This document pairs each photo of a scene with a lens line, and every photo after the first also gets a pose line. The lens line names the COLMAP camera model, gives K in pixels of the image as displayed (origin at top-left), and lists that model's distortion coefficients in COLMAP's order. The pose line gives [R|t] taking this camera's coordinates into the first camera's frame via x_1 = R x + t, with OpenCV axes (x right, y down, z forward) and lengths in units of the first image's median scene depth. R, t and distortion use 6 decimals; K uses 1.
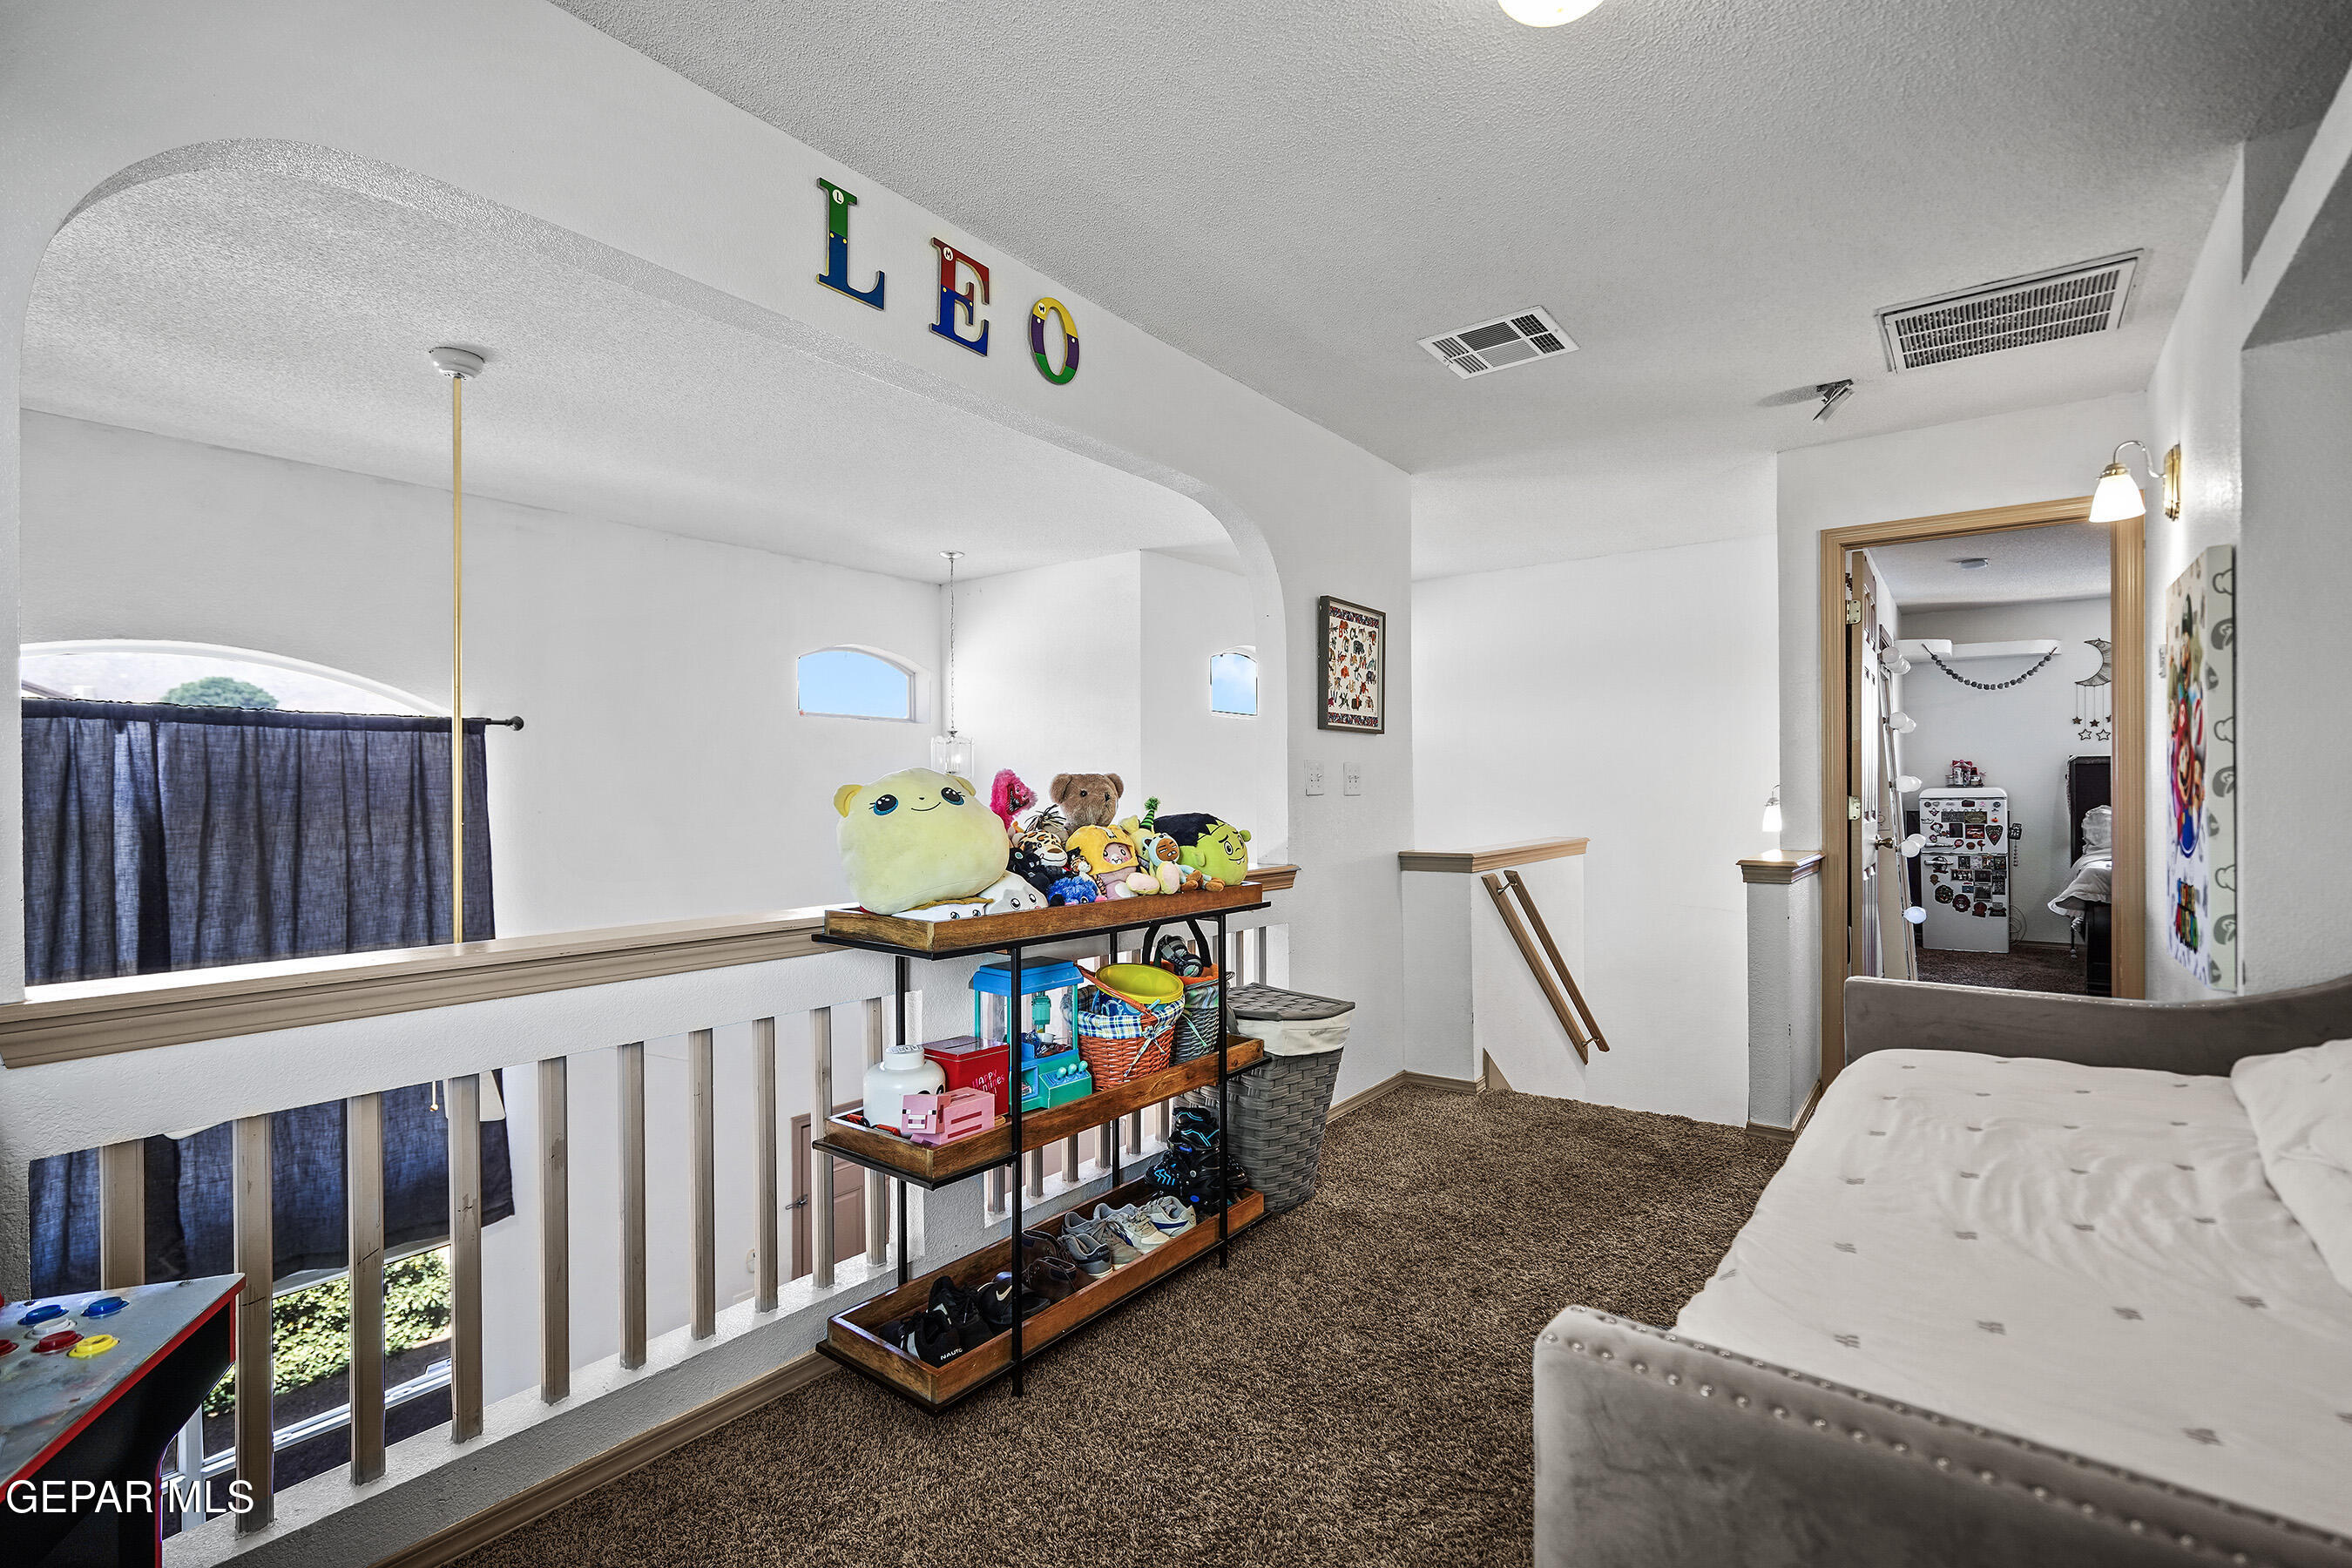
lens RADIAL K [[1085.2, 0, 1165.0], [0, 1085.2, 787.0], [0, 0, 1]] dist [0.004101, -0.000029]
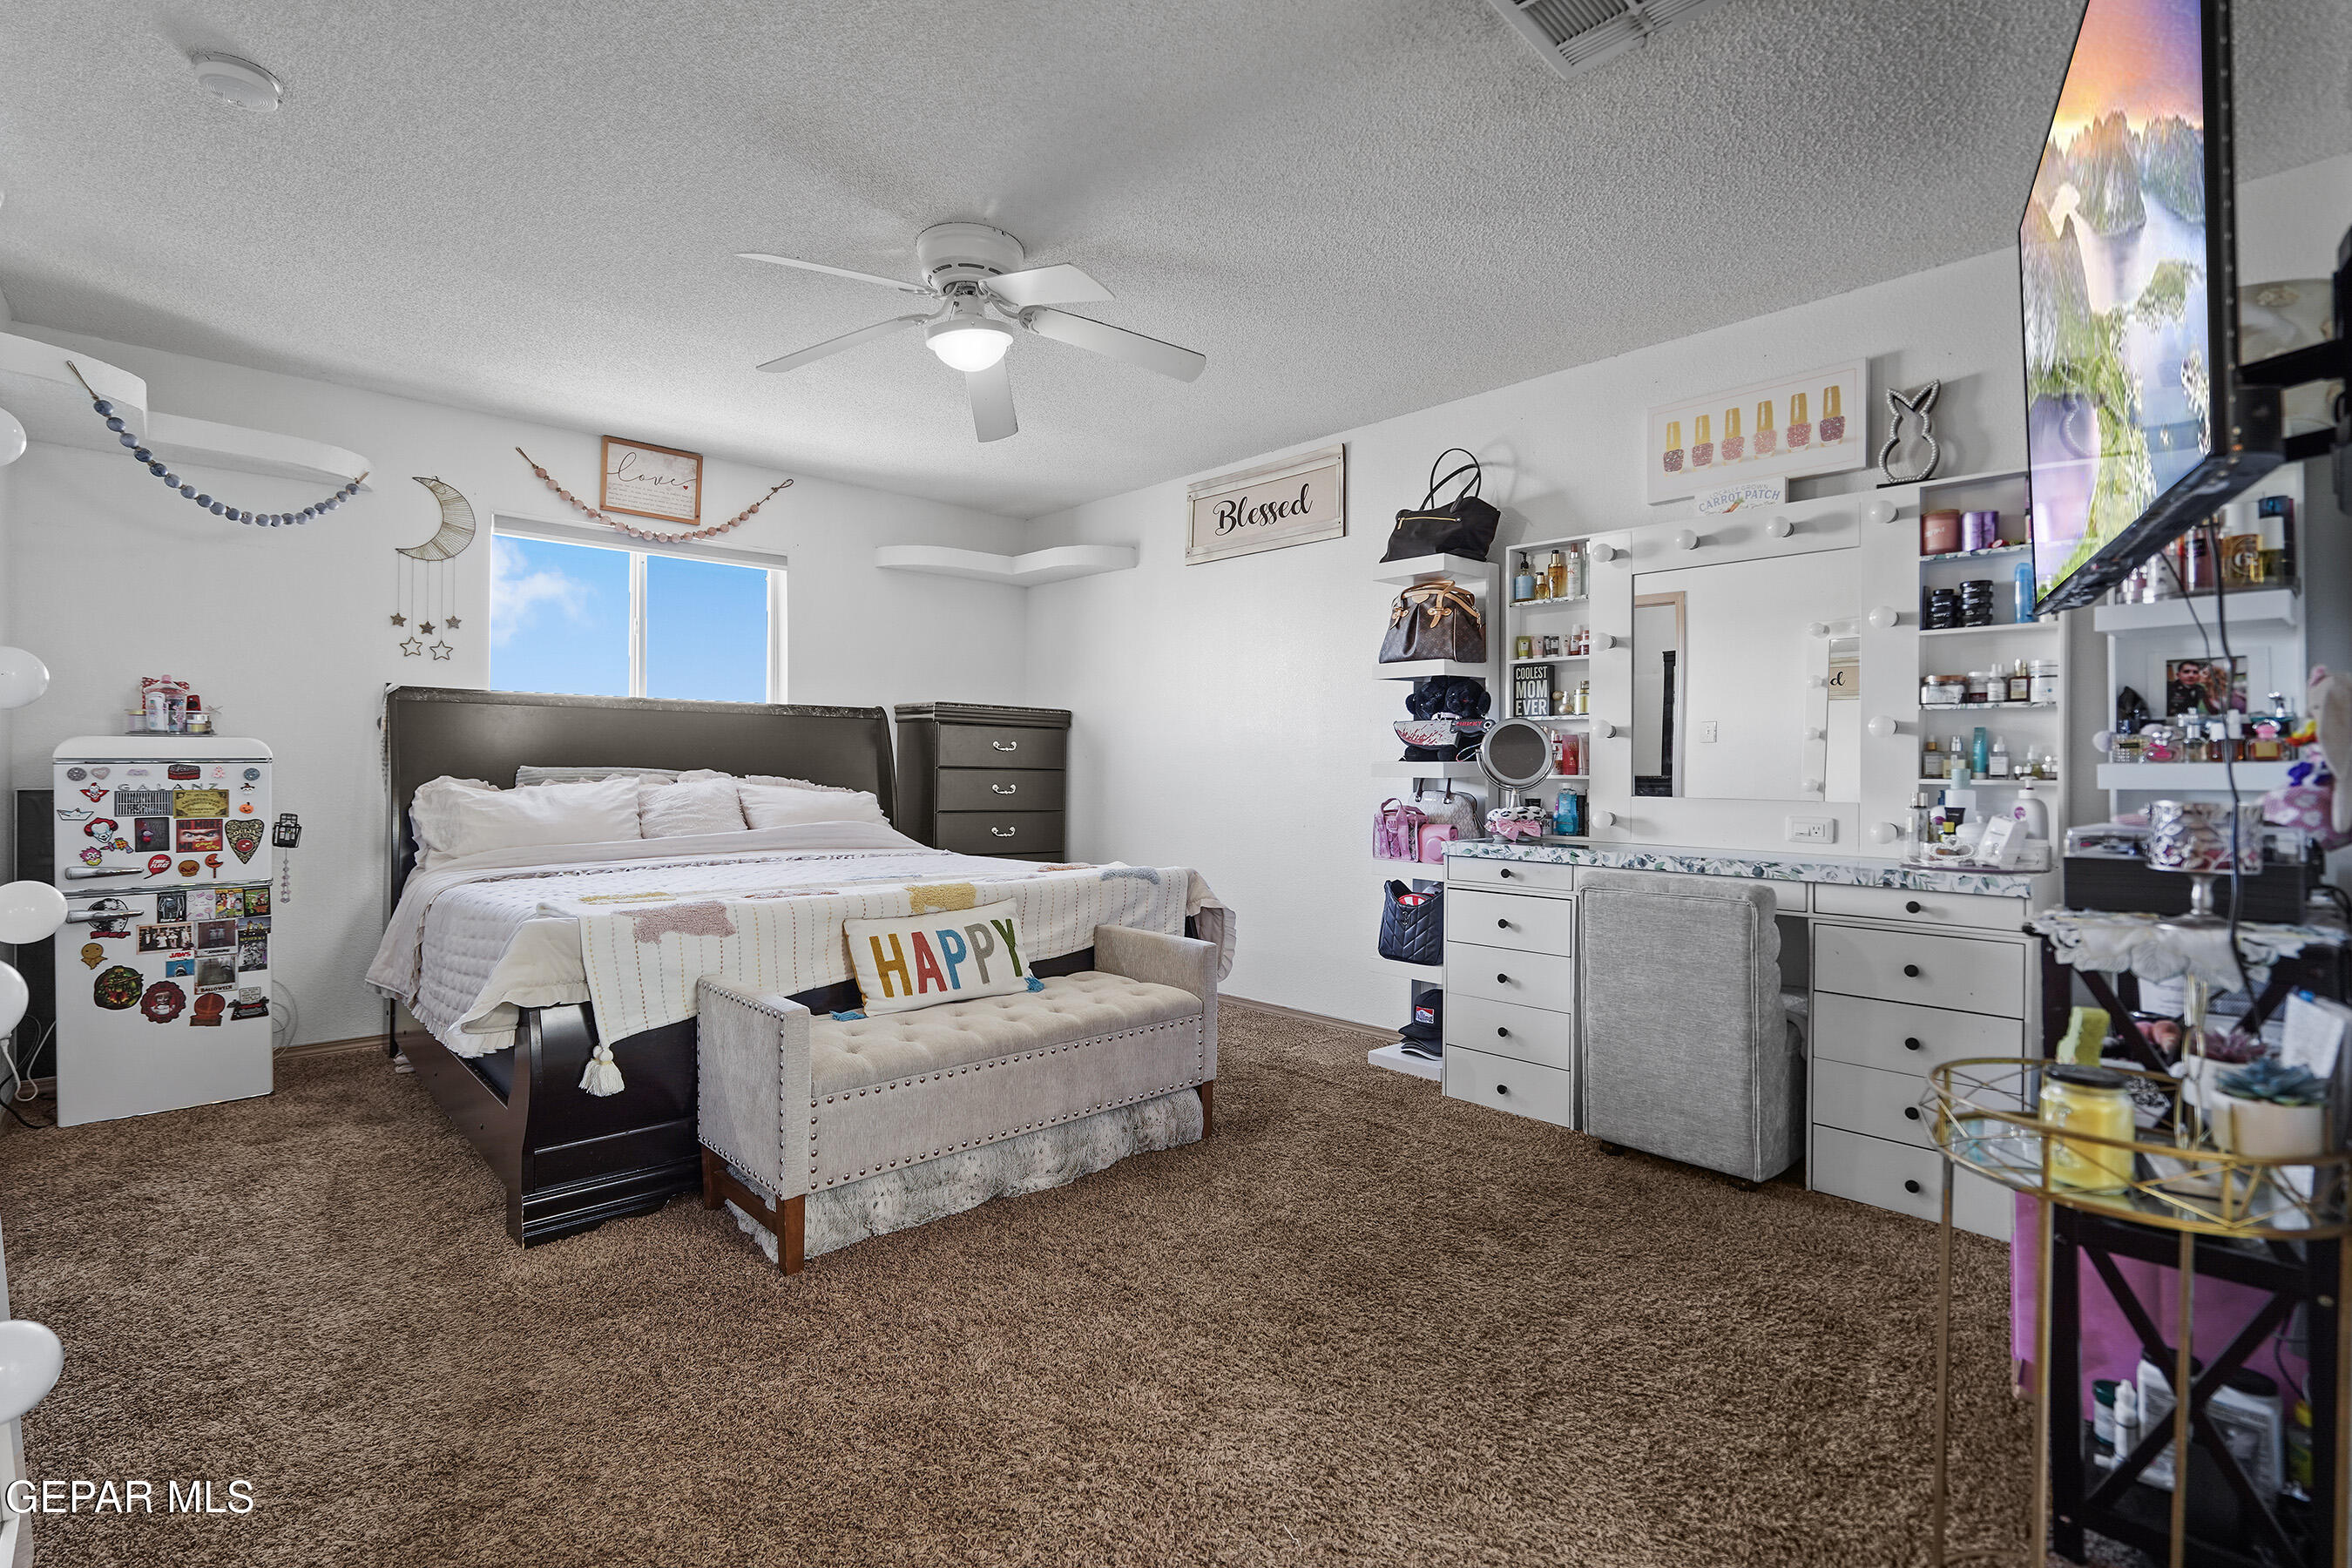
lens RADIAL K [[1085.2, 0, 1166.5], [0, 1085.2, 768.0], [0, 0, 1]] dist [0.004101, -0.000029]
pose [[0.169874, 0.006888, 0.985442, 0.374587], [-0.010509, 0.999931, -0.005178, 0.011836], [-0.985410, -0.009476, 0.169934, 0.537140]]
